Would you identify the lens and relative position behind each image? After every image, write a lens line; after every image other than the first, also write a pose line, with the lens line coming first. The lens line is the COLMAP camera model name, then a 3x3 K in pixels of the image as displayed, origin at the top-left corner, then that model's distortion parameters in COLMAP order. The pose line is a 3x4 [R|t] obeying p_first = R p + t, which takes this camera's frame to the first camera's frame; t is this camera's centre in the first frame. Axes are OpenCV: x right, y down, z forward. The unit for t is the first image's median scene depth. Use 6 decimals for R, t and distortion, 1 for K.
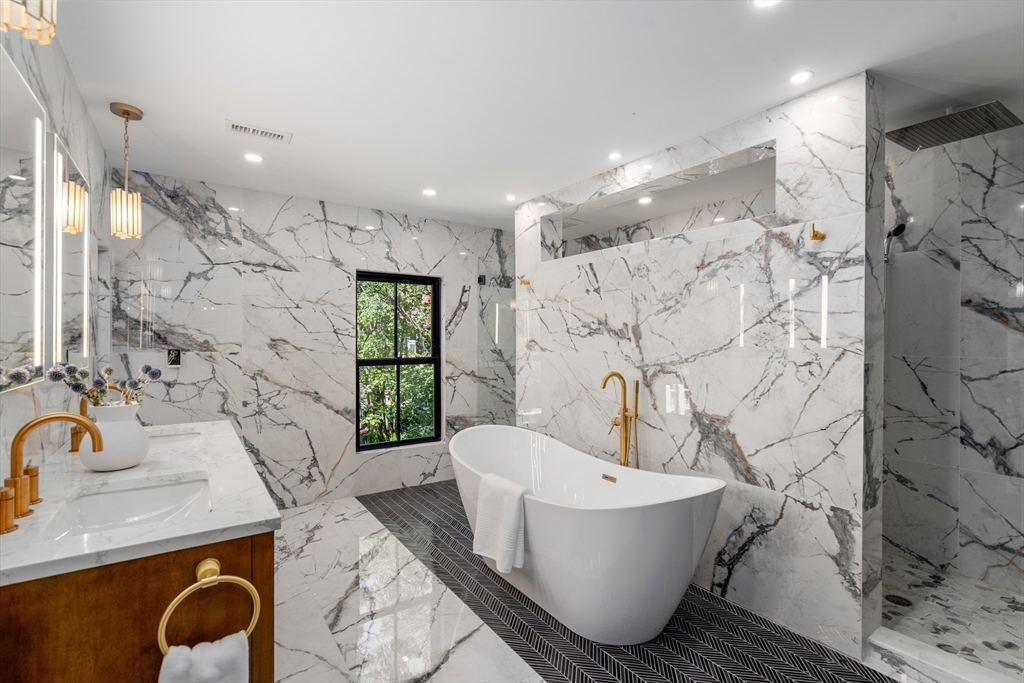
lens RADIAL K [[472.0, 0, 505.4], [0, 472.0, 341.3], [0, 0, 1]] dist [-0.003965, -0.000390]
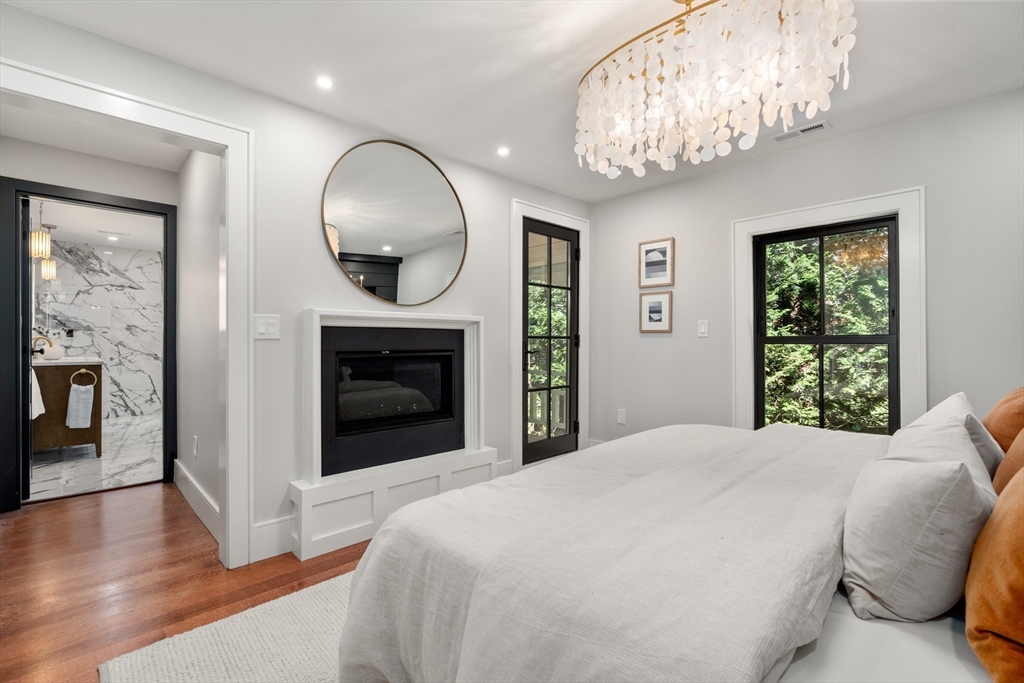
lens RADIAL K [[472.0, 0, 519.2], [0, 472.0, 339.6], [0, 0, 1]] dist [-0.003965, -0.000390]
pose [[0.986878, -0.000662, 0.161469, 0.794140], [0.001948, 0.999968, -0.007801, 0.074433], [-0.161459, 0.008013, 0.986847, -1.183678]]
